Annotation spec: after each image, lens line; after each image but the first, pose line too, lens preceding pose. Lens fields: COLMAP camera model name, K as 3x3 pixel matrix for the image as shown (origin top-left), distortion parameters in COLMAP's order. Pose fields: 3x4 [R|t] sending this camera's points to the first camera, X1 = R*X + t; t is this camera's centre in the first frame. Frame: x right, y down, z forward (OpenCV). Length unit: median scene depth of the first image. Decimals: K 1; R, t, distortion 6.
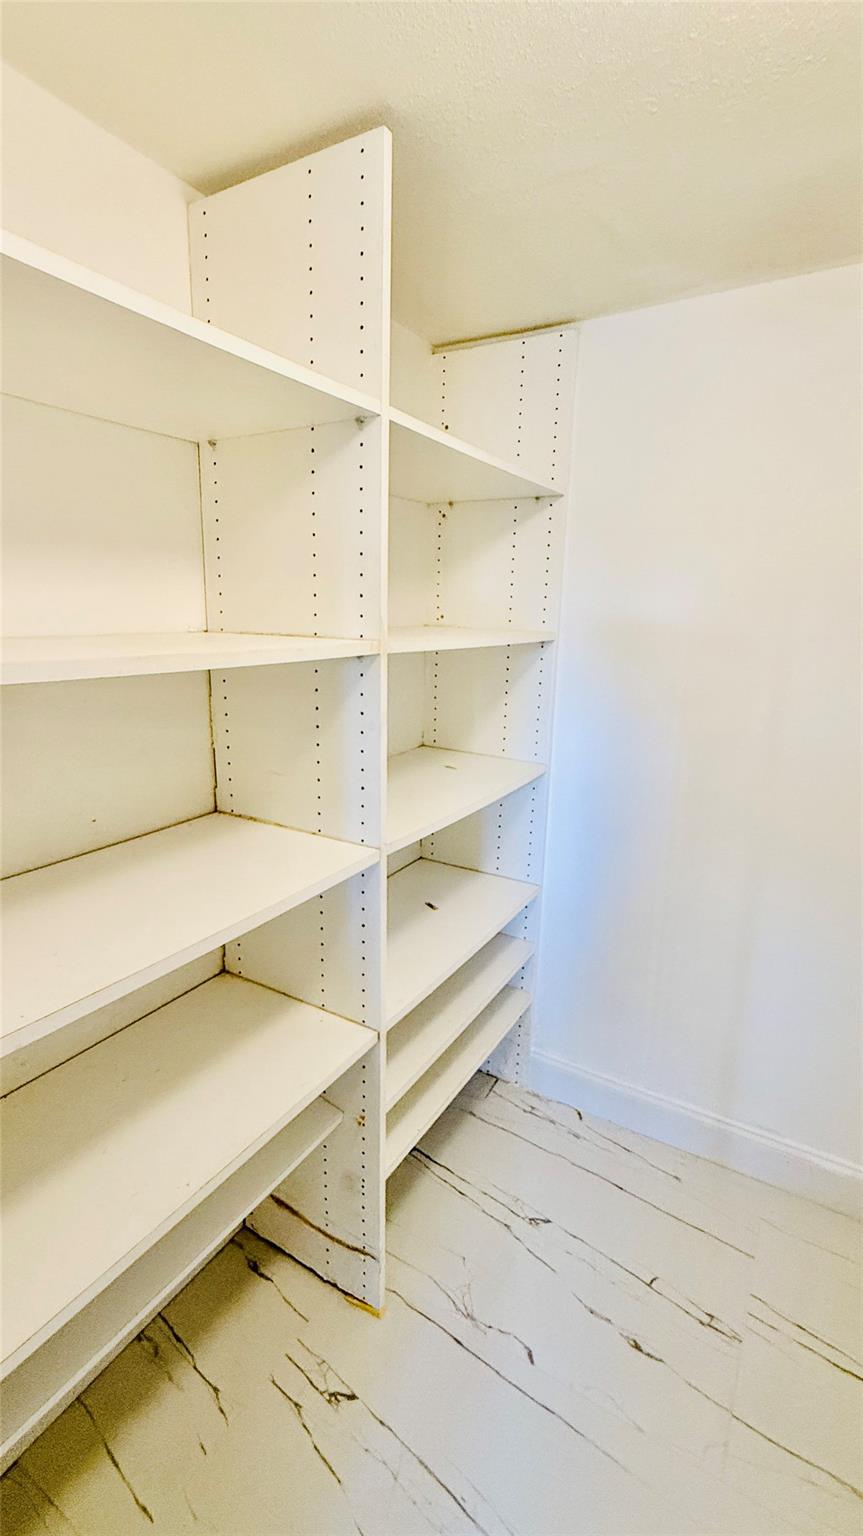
lens RADIAL K [[678.8, 0, 436.1], [0, 678.8, 766.5], [0, 0, 1]] dist [-0.000306, 0.000417]
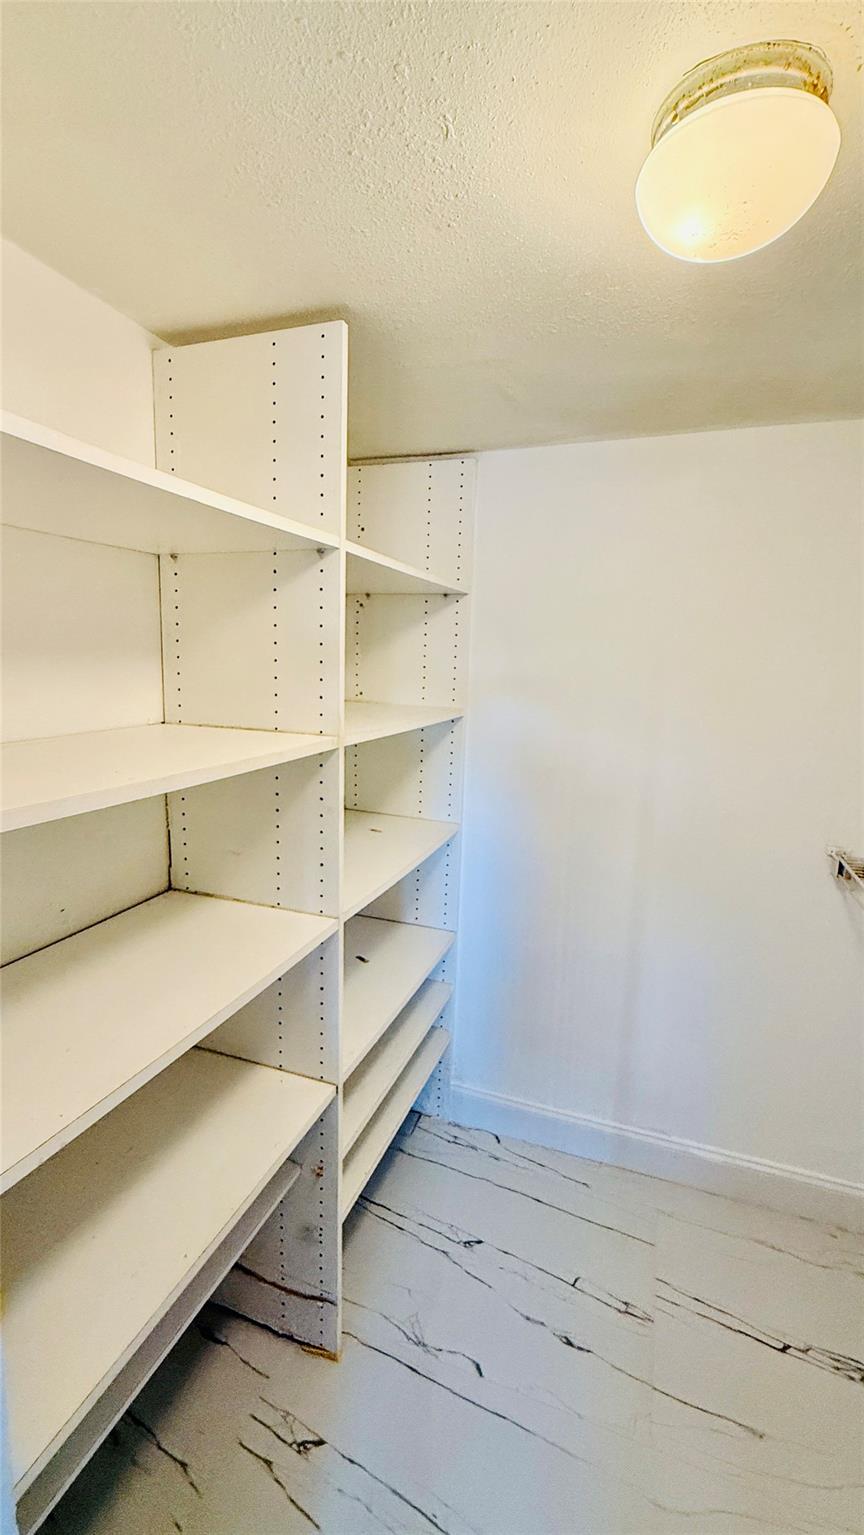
lens RADIAL K [[645.8, 0, 436.8], [0, 645.8, 766.4], [0, 0, 1]] dist [-0.000003, -0.000387]
pose [[0.982251, -0.023543, 0.186087, -0.098969], [0.034500, 0.997842, -0.055861, -0.054363], [-0.184370, 0.061289, 0.980944, -0.076875]]
